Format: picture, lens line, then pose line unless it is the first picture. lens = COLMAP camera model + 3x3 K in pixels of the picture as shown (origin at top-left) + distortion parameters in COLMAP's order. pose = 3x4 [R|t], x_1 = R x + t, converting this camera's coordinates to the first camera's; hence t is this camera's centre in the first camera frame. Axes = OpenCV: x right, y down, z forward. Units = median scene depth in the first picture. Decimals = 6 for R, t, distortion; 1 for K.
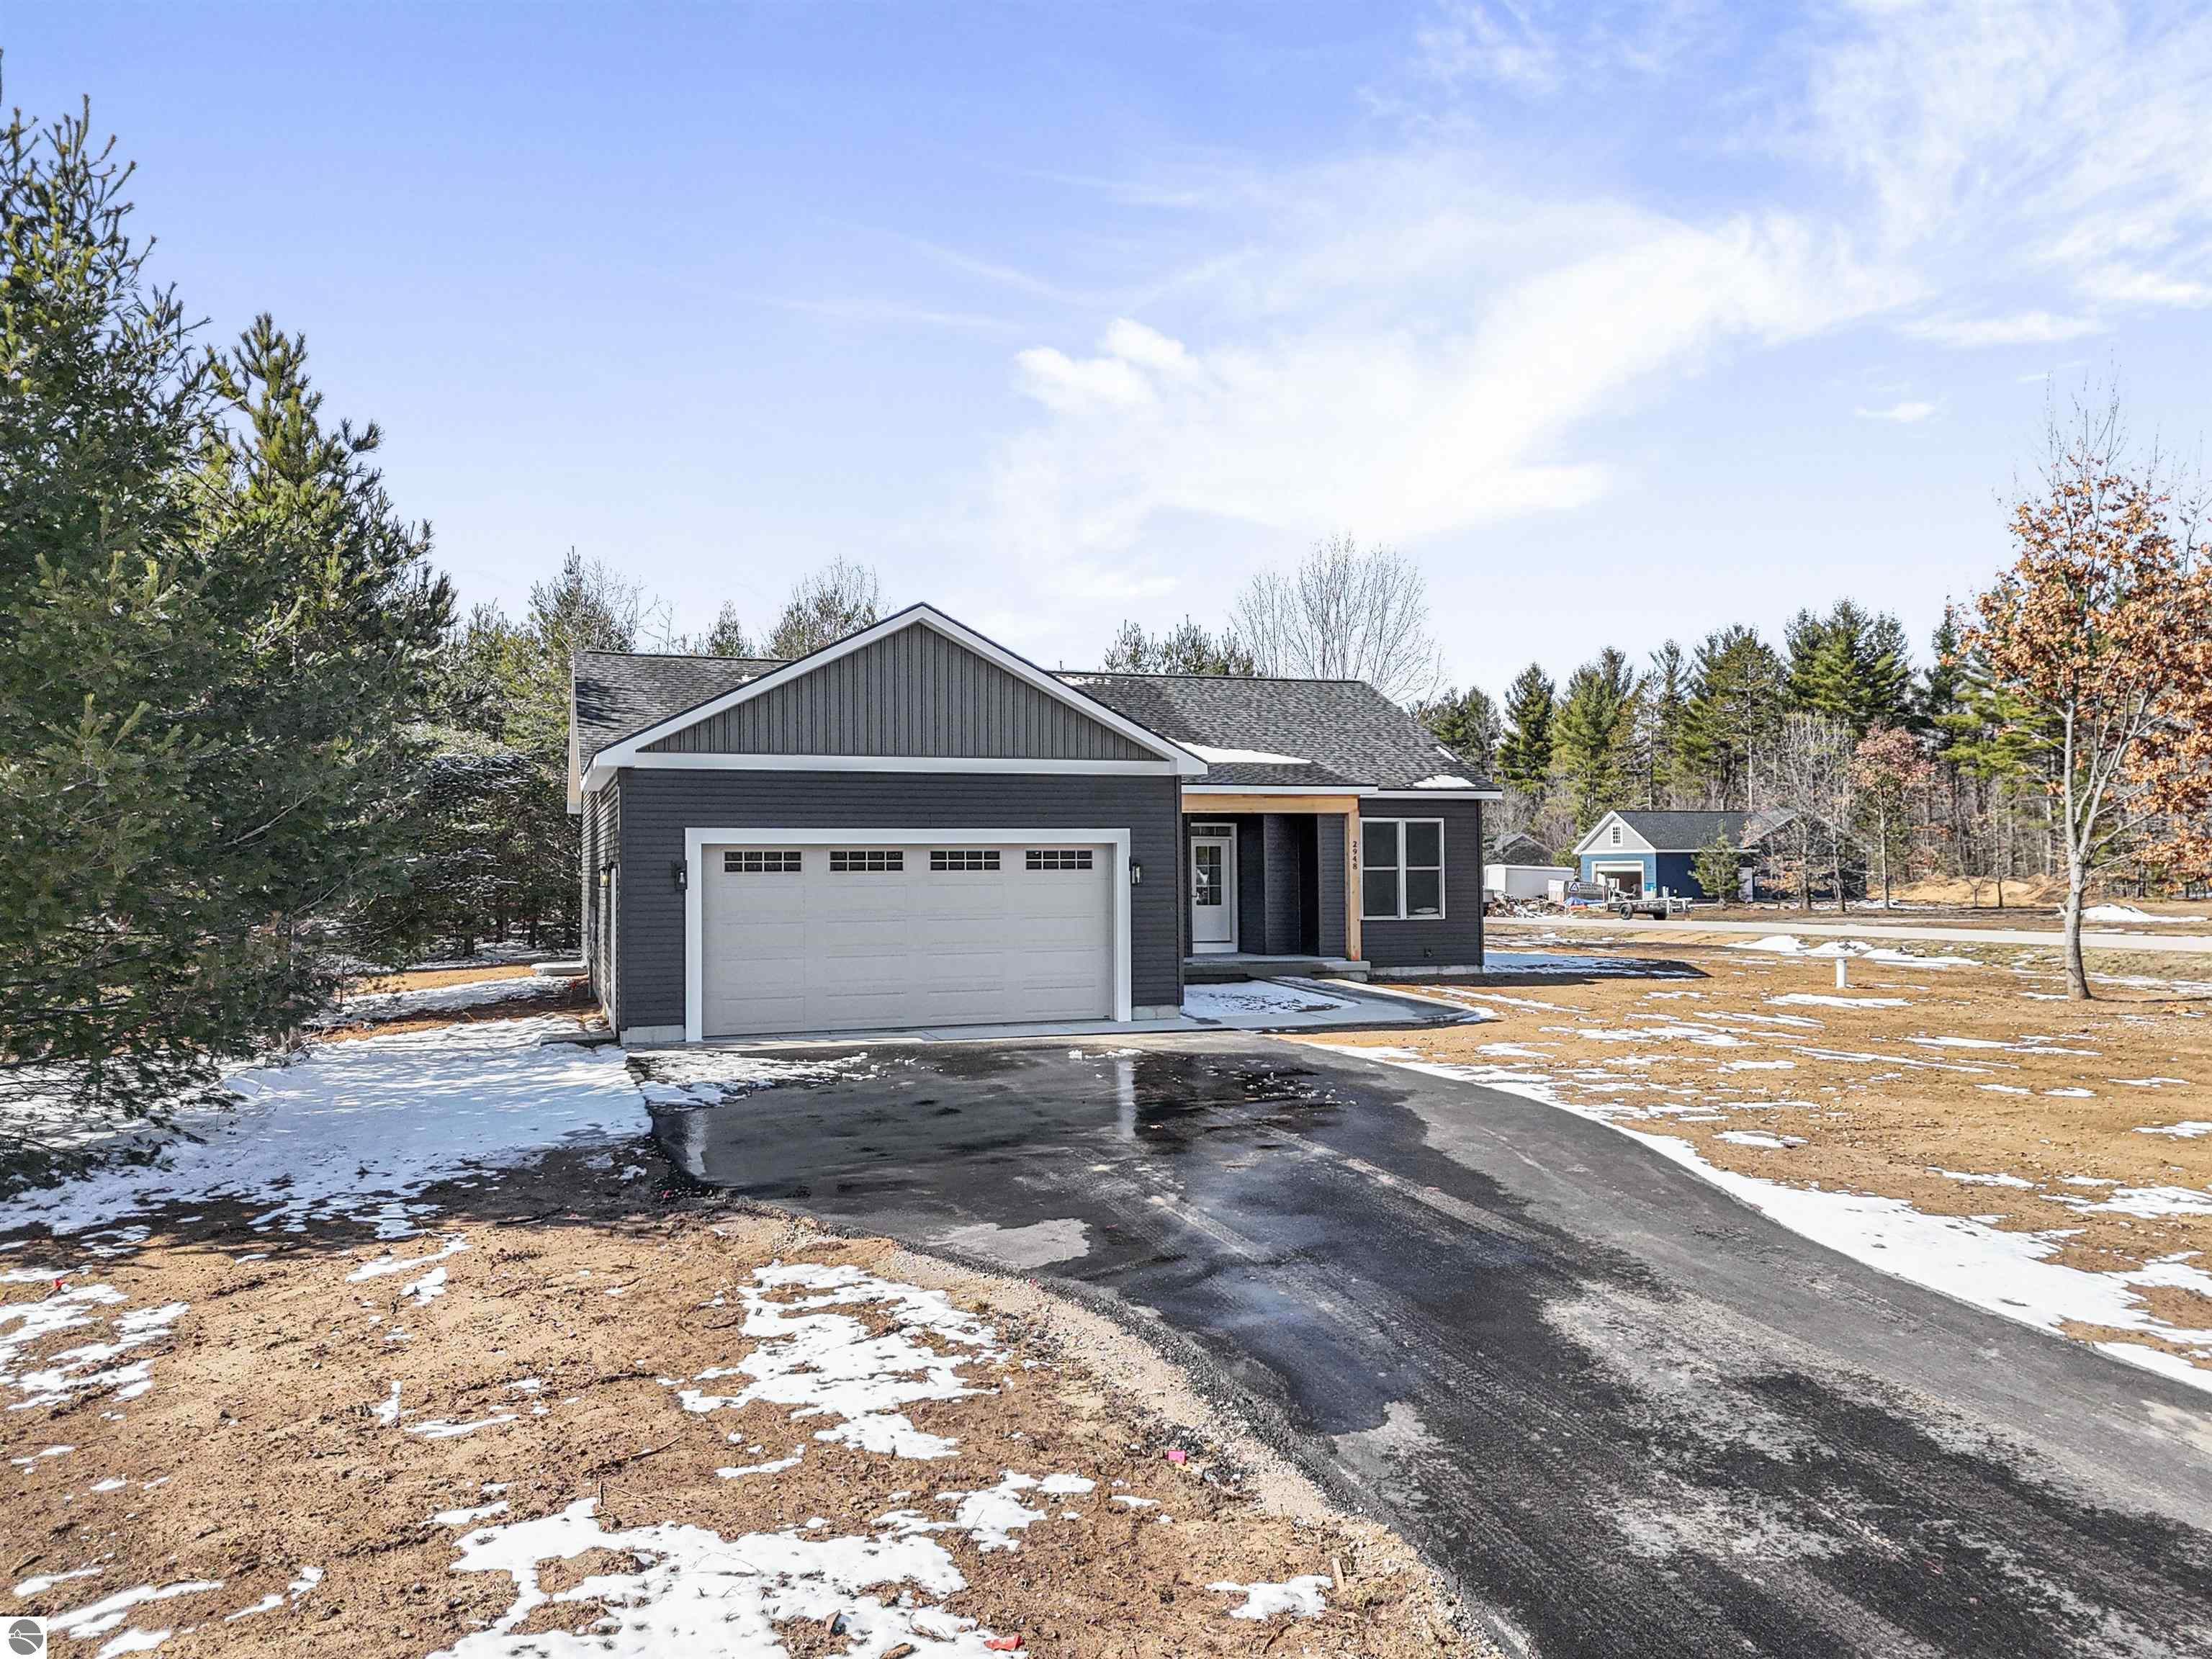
lens RADIAL K [[1622.3, 0, 1117.9], [0, 1622.3, 852.8], [0, 0, 1]] dist [0.071886, -0.093871]
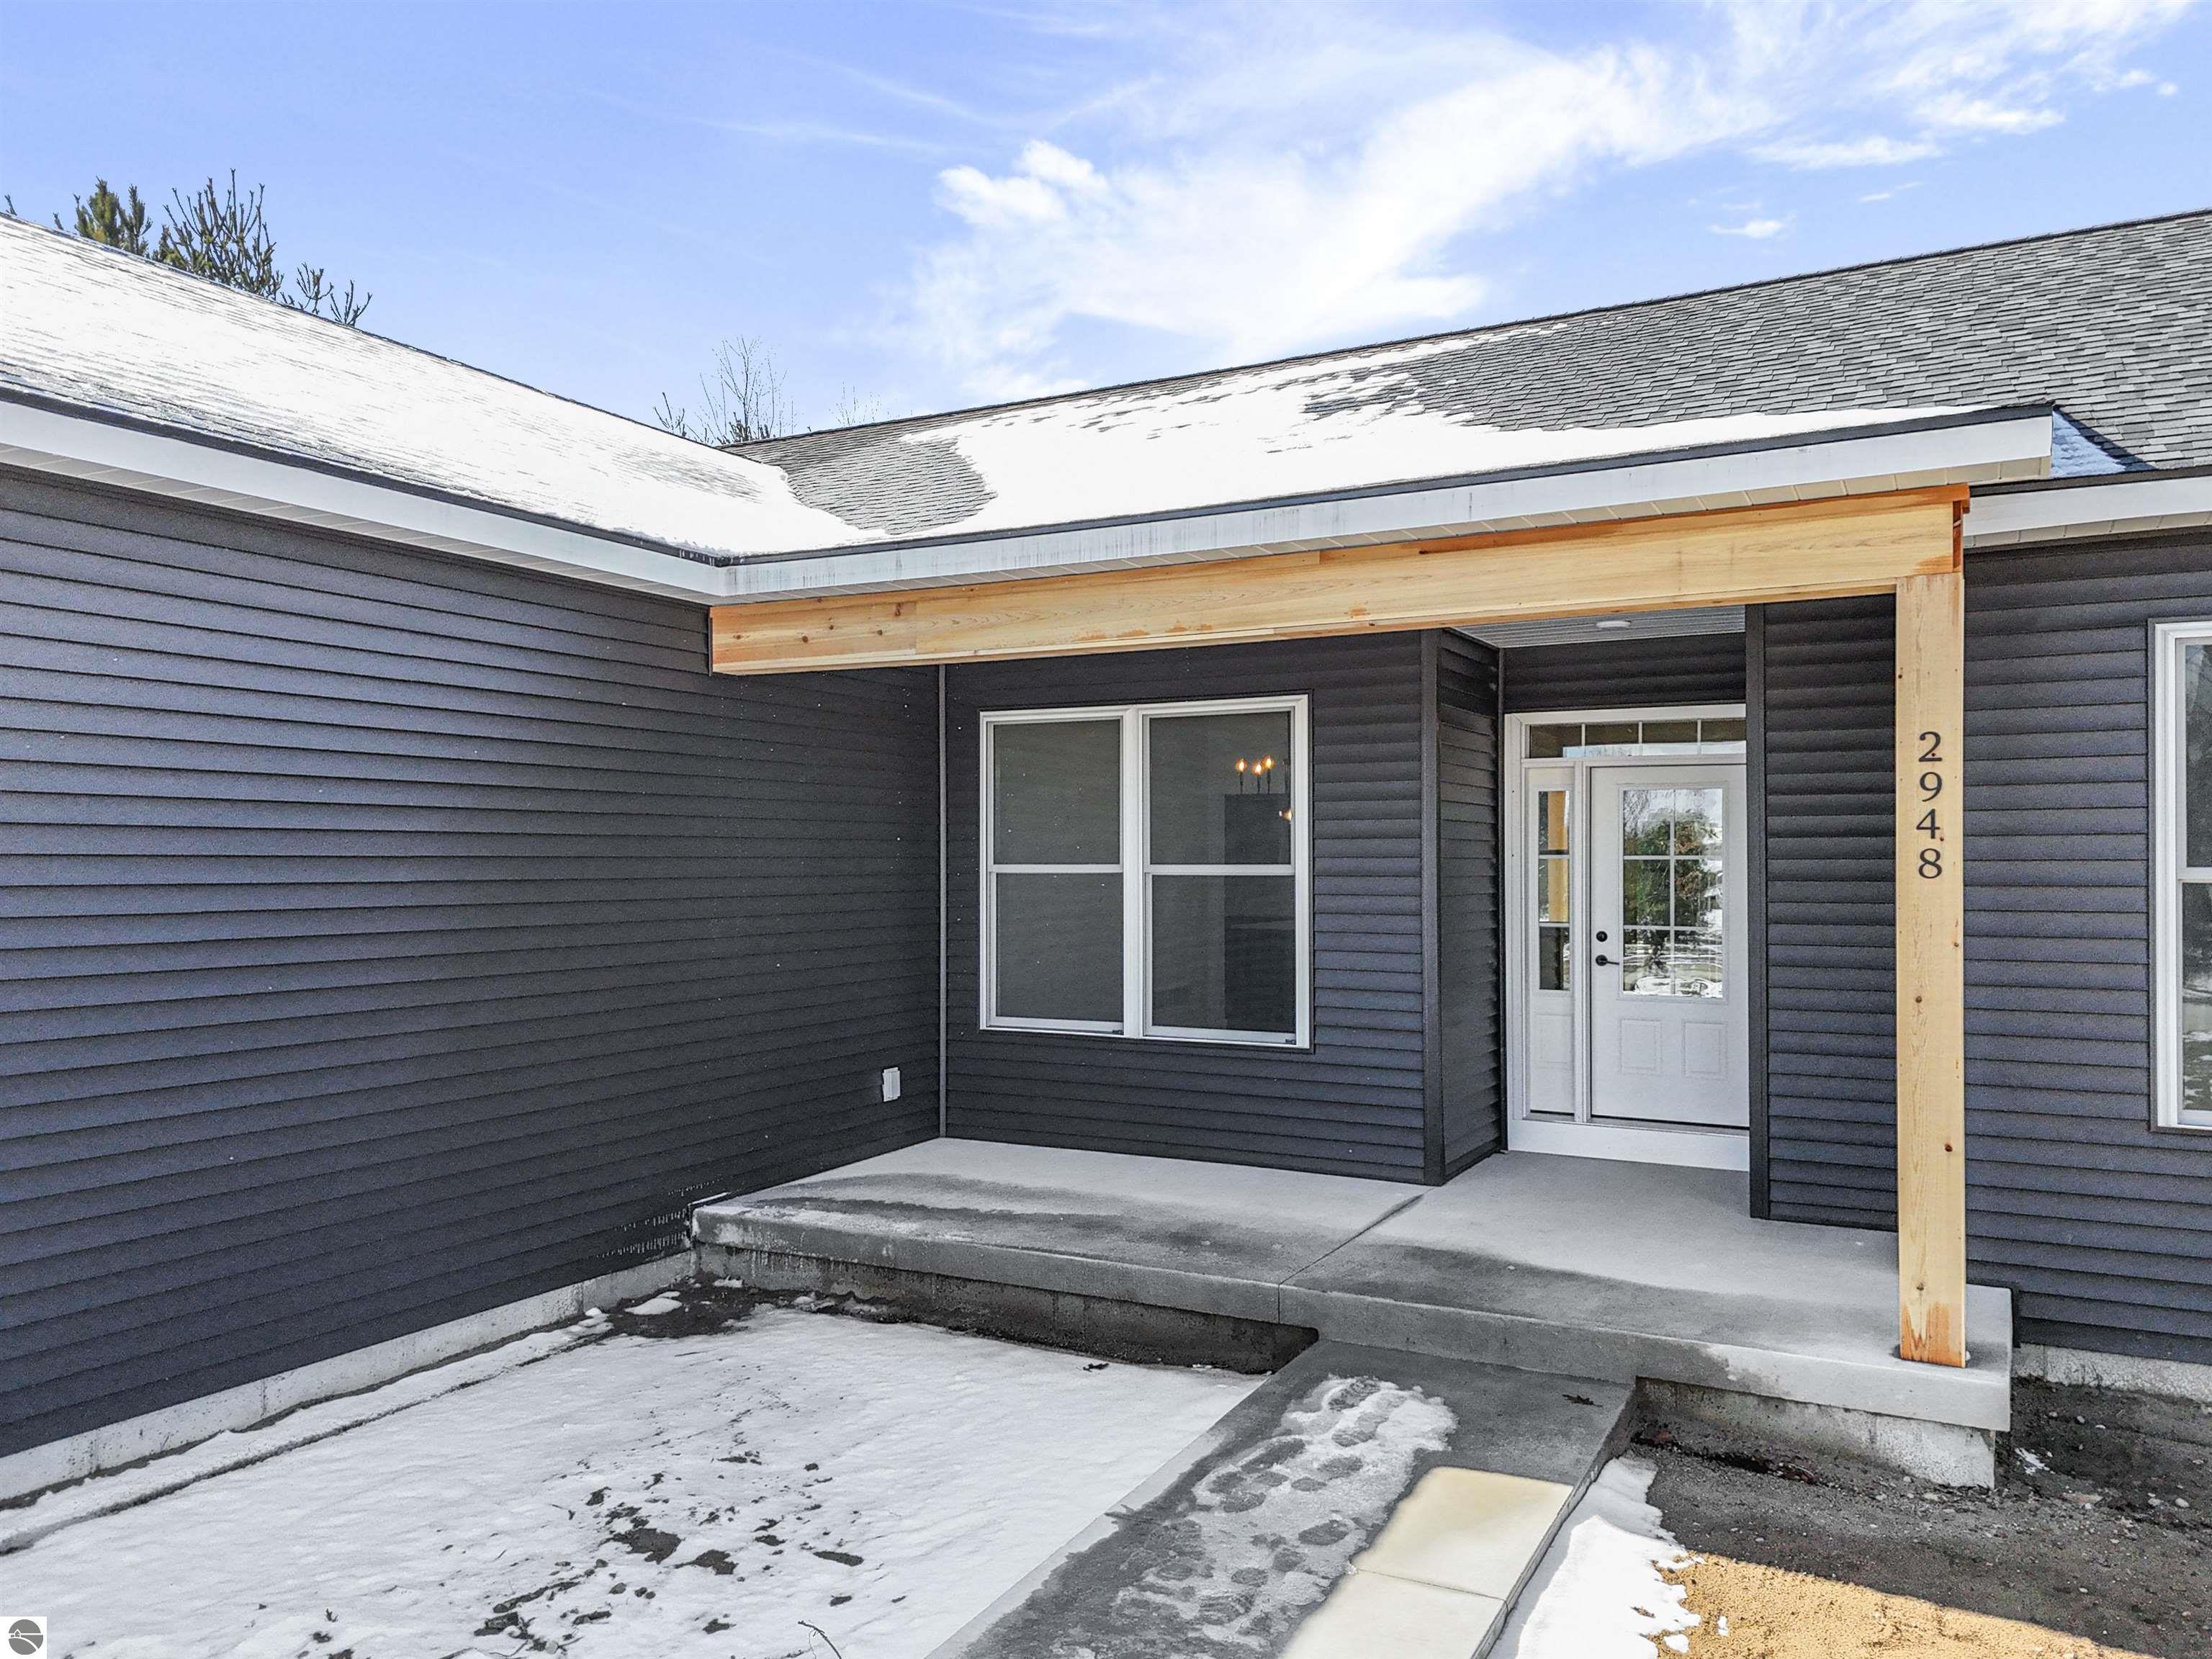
lens RADIAL K [[1622.3, 0, 1117.9], [0, 1622.3, 852.8], [0, 0, 1]] dist [0.071886, -0.093871]
pose [[0.672823, 0.001330, -0.739802, 0.321933], [0.003399, 0.999982, 0.004889, 0.008603], [0.739796, -0.005804, 0.672807, 1.153945]]
